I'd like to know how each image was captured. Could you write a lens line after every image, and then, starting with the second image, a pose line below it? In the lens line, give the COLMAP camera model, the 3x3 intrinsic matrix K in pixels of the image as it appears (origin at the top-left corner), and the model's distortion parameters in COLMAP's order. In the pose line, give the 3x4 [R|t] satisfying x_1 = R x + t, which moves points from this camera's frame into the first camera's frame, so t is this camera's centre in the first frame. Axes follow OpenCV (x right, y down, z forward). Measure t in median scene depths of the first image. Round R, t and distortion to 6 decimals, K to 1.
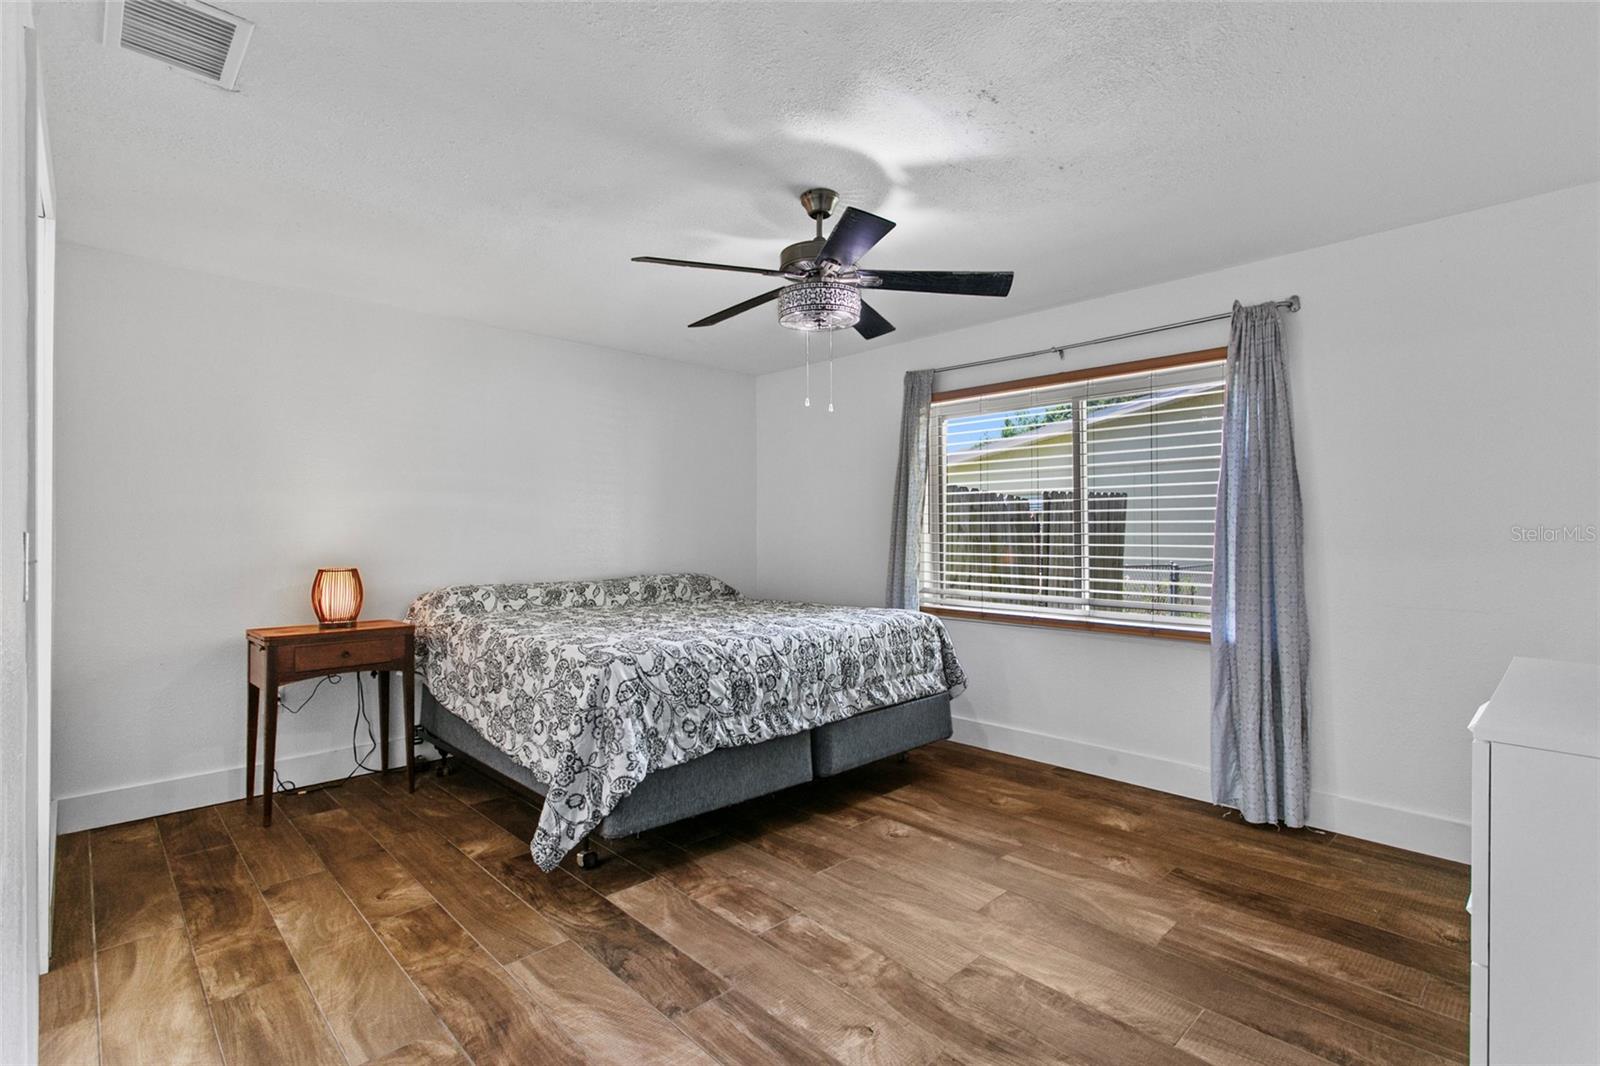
lens RADIAL K [[761.2, 0, 800.0], [0, 761.2, 533.0], [0, 0, 1]] dist [0.006850, 0.000432]
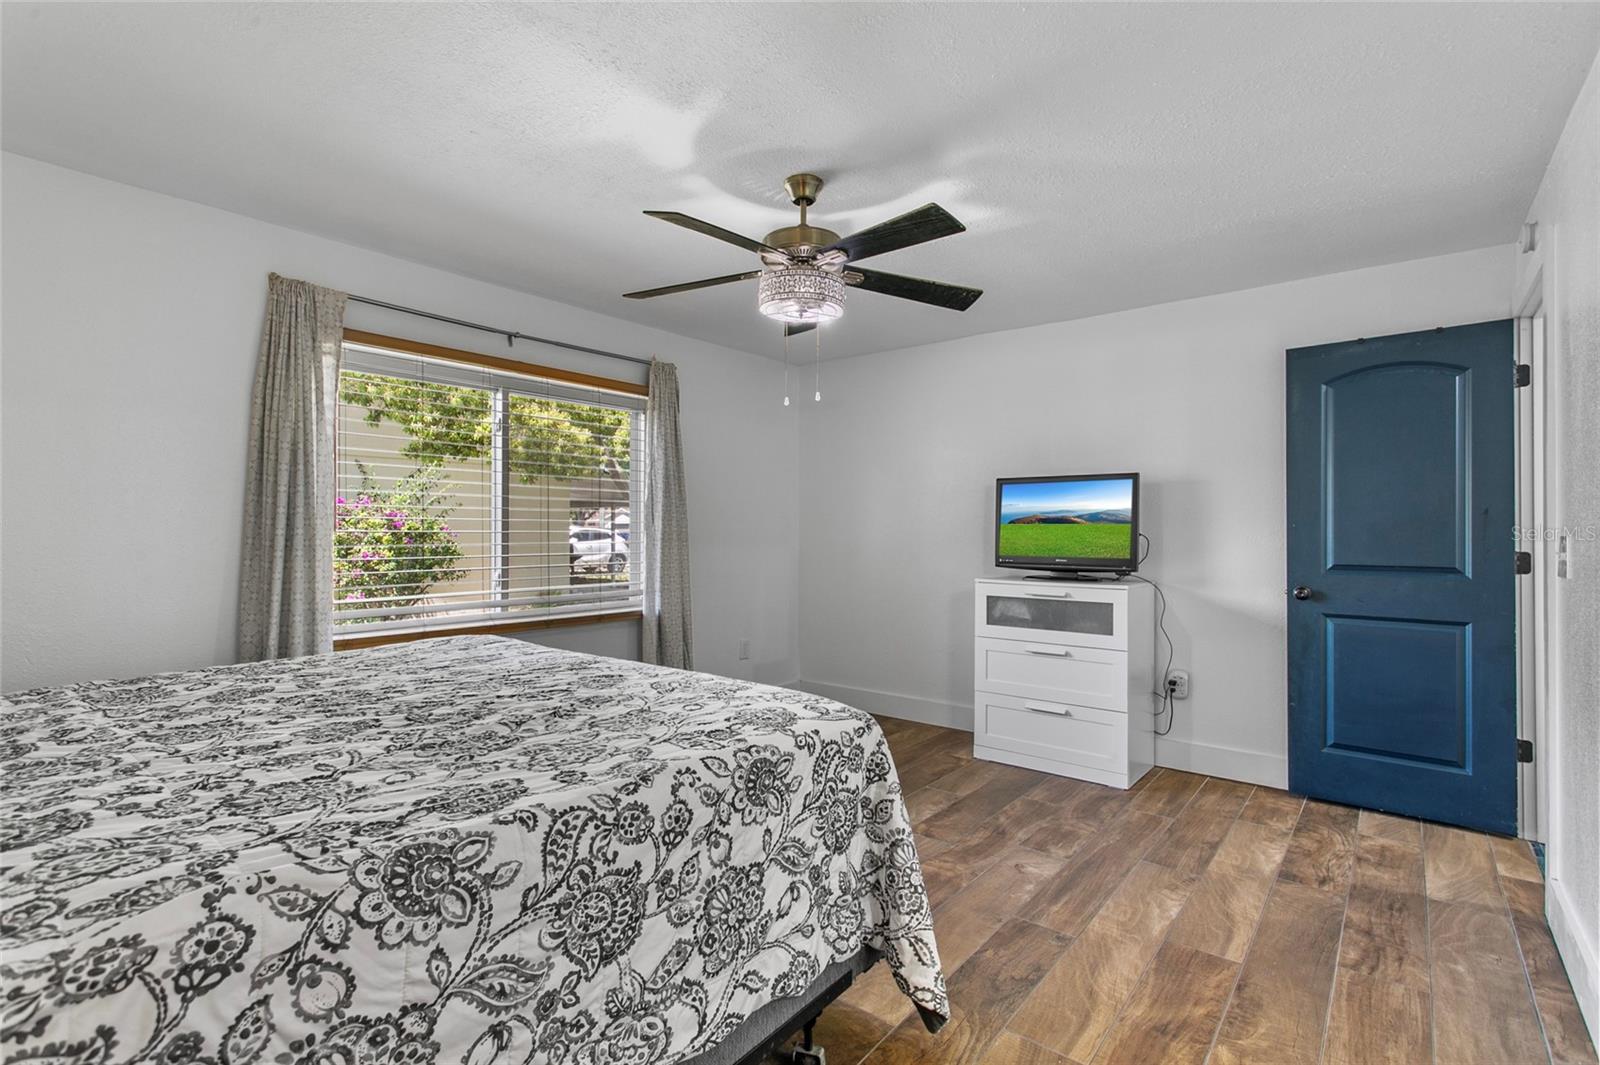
lens RADIAL K [[748.1, 0, 807.0], [0, 748.1, 531.5], [0, 0, 1]] dist [0.000604, 0.000020]
pose [[-0.128086, -0.002075, 0.991761, -0.801118], [-0.001660, 0.999997, 0.001878, -0.001716], [-0.991762, -0.001406, -0.128089, 0.981987]]
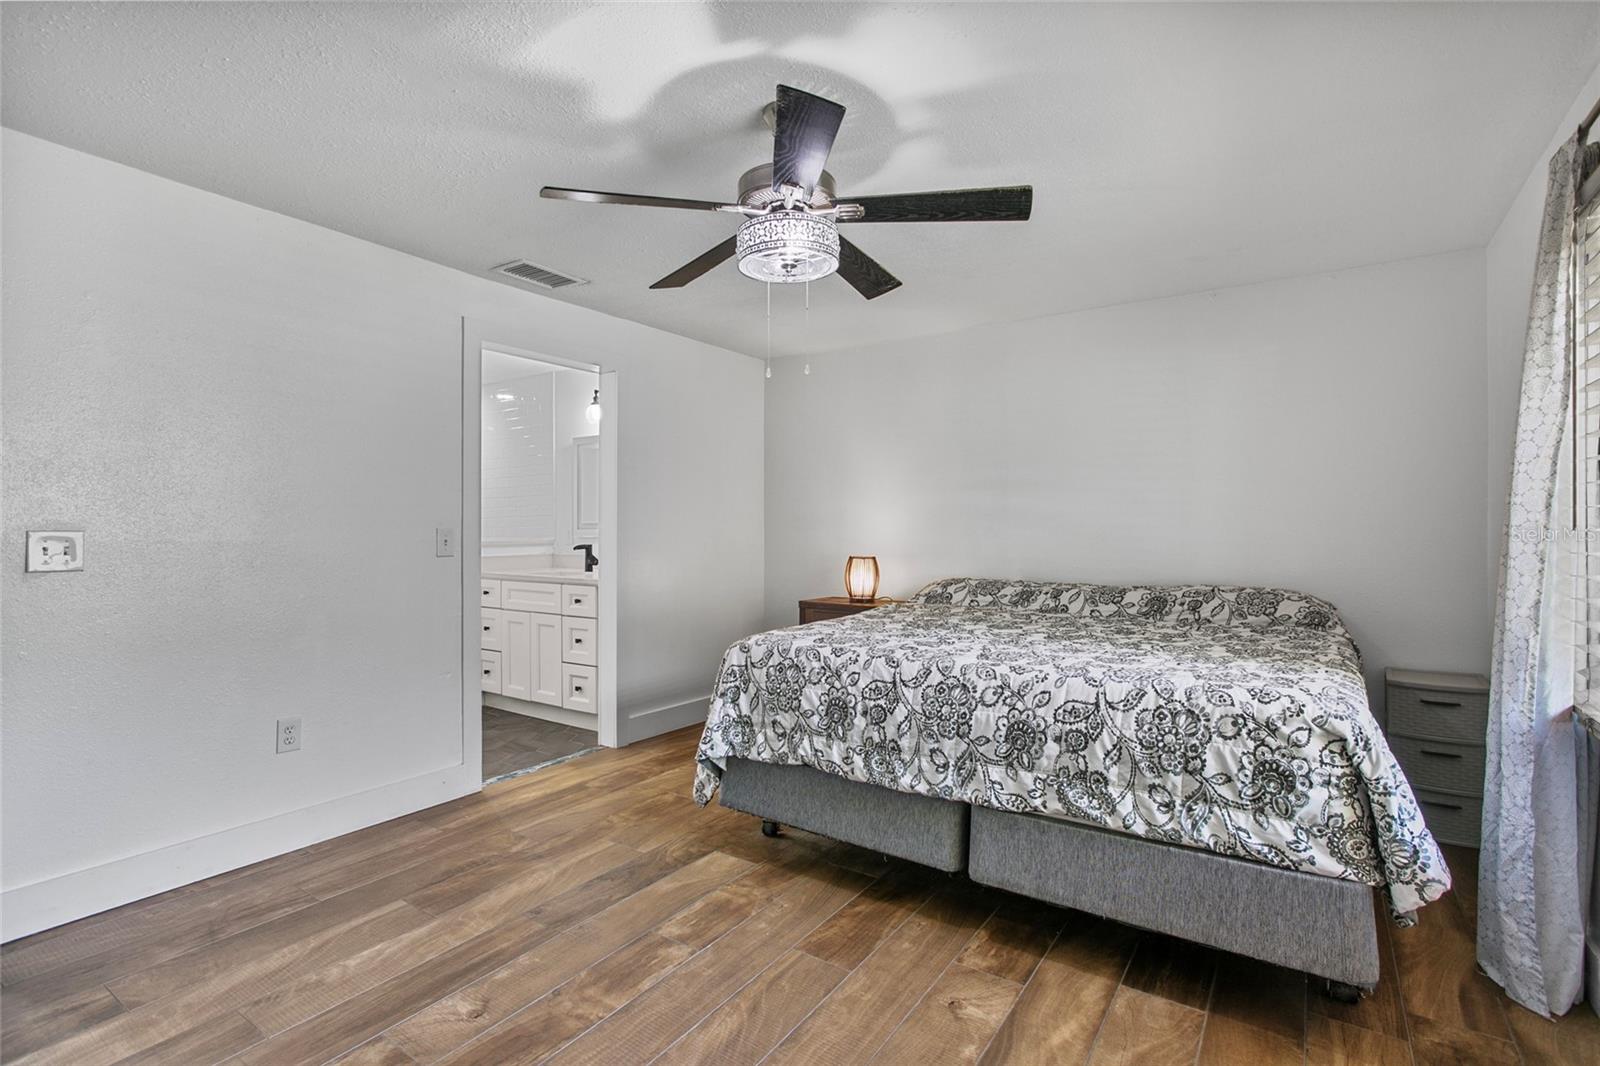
lens RADIAL K [[748.1, 0, 807.0], [0, 748.1, 532.0], [0, 0, 1]] dist [0.000604, 0.000020]
pose [[0.196932, 0.003640, -0.980410, 0.715803], [0.001169, 0.999992, 0.003947, -0.000423], [0.980416, -0.001923, 0.196926, 0.763483]]
